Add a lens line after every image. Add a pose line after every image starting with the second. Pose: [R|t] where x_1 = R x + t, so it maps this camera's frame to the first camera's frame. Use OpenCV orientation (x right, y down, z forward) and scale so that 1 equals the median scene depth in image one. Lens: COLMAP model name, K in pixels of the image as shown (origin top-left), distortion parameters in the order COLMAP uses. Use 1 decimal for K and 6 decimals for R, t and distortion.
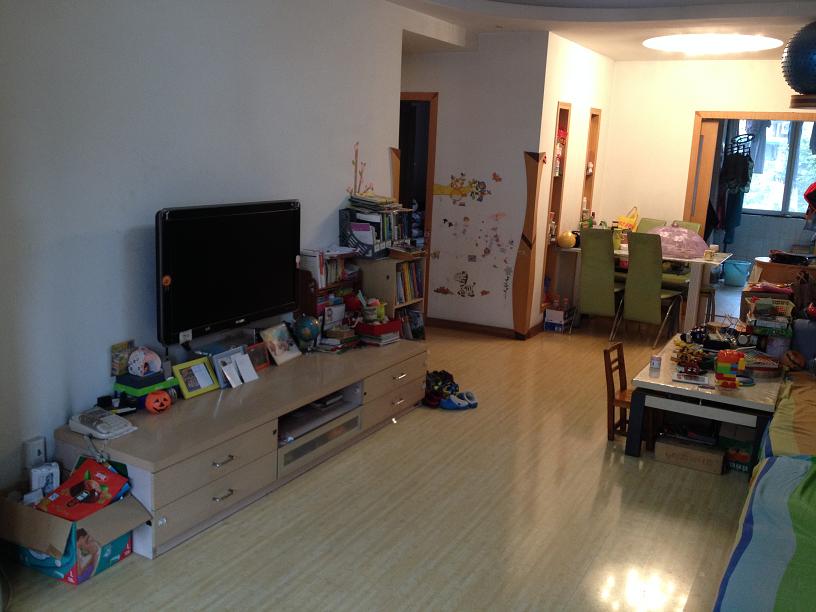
lens RADIAL K [[772.8, 0, 408.0], [0, 772.8, 306.0], [0, 0, 1]] dist [0.177185, -0.355615]
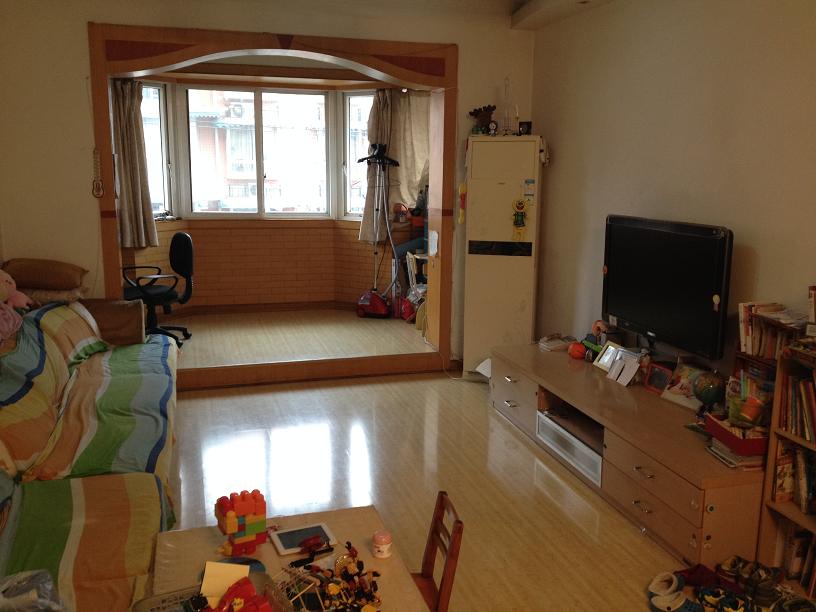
lens RADIAL K [[772.8, 0, 408.0], [0, 772.8, 306.0], [0, 0, 1]] dist [0.177185, -0.355615]
pose [[-0.707184, 0.083277, -0.702108, 0.580356], [-0.181739, 0.938262, 0.294340, -0.206391], [0.683273, 0.335753, -0.648389, 1.133347]]
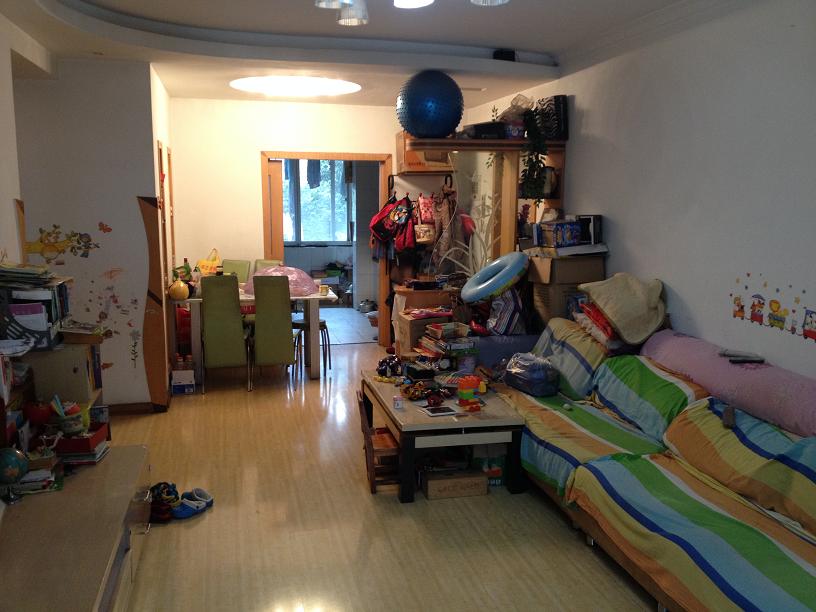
lens RADIAL K [[772.8, 0, 408.0], [0, 772.8, 306.0], [0, 0, 1]] dist [0.177185, -0.355615]
pose [[0.741429, -0.135294, 0.657251, -0.265639], [0.161941, 0.986589, 0.020406, -0.058691], [-0.651197, 0.091306, 0.753396, 0.199941]]
